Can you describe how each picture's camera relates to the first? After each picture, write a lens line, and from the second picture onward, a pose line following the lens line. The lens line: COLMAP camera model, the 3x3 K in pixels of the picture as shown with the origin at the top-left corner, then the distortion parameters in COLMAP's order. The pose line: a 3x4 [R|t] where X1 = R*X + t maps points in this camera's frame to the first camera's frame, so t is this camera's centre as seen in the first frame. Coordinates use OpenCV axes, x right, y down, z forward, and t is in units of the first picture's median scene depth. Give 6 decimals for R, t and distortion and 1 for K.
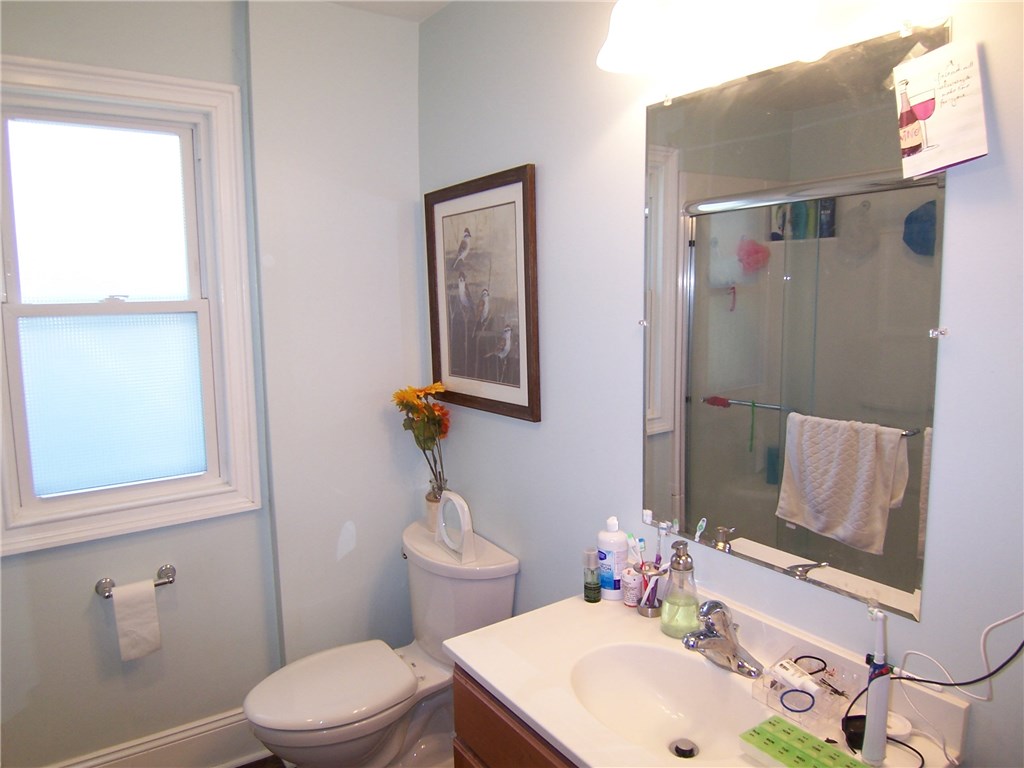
lens RADIAL K [[686.0, 0, 509.6], [0, 686.0, 382.8], [0, 0, 1]] dist [-0.024731, -0.027600]
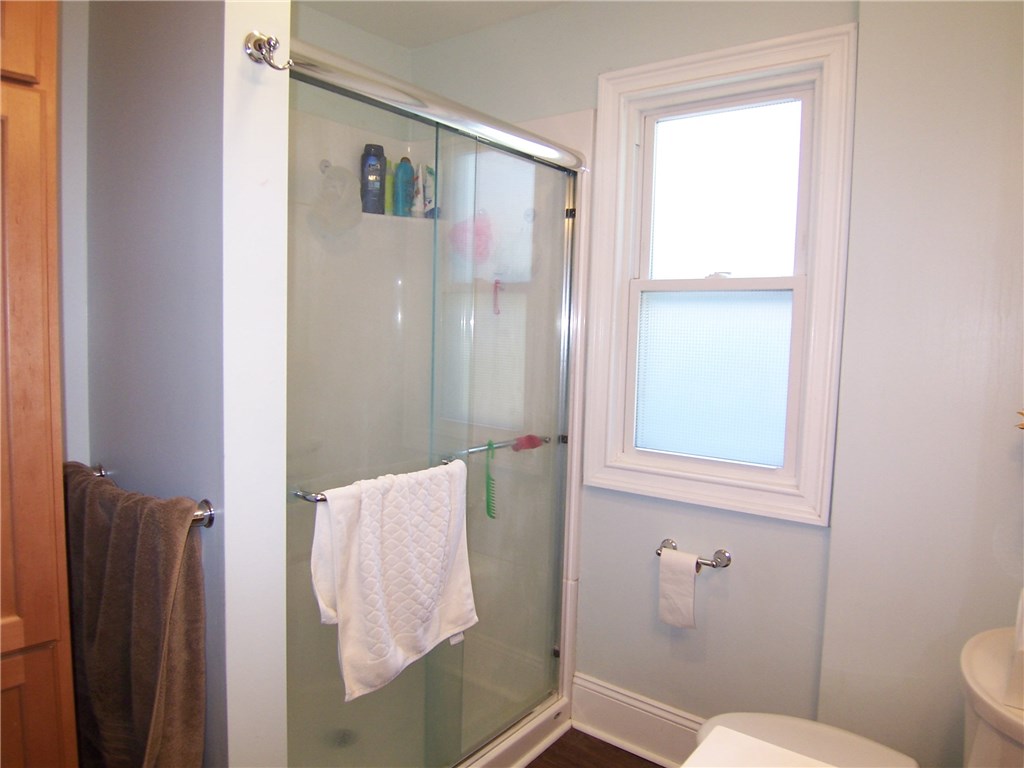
lens RADIAL K [[686.0, 0, 510.7], [0, 686.0, 384.0], [0, 0, 1]] dist [-0.024731, -0.027600]
pose [[0.313285, 0.102154, -0.944149, 0.303927], [-0.156374, 0.986176, 0.054813, 0.030006], [0.936696, 0.130468, 0.324929, 0.380933]]
